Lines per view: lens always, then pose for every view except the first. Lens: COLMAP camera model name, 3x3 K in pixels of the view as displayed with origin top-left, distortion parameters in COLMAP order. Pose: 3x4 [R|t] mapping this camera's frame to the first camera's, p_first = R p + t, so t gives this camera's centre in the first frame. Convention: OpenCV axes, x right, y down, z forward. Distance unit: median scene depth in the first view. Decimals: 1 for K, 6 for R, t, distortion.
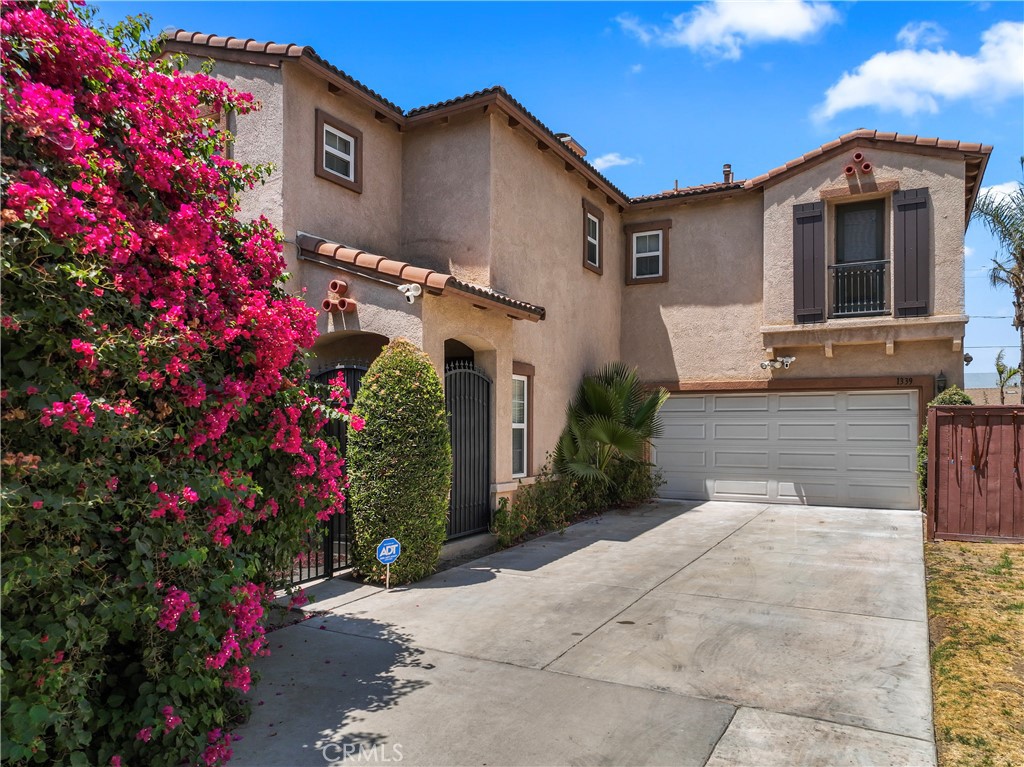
lens RADIAL K [[712.1, 0, 510.8], [0, 712.1, 420.9], [0, 0, 1]] dist [-0.000805, -0.004435]
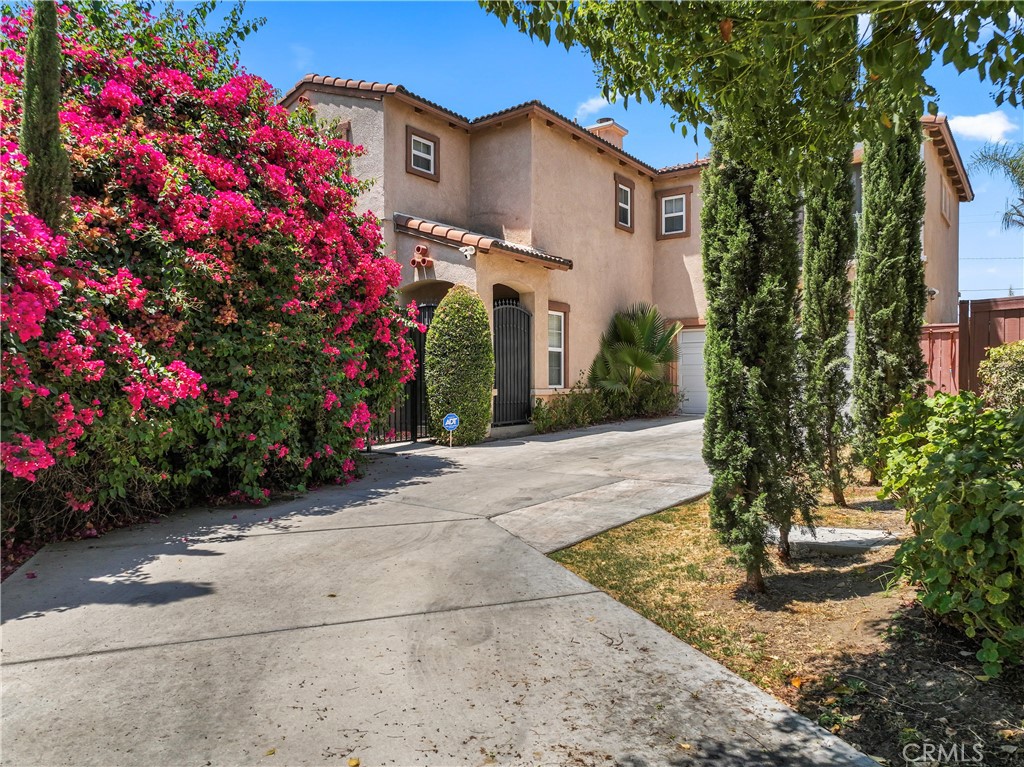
lens RADIAL K [[712.1, 0, 511.7], [0, 712.1, 382.6], [0, 0, 1]] dist [-0.000805, -0.004435]
pose [[0.989173, -0.004820, -0.146676, 0.147271], [0.005667, 0.999970, 0.005354, 0.073498], [0.146645, -0.006128, 0.989170, -0.398398]]
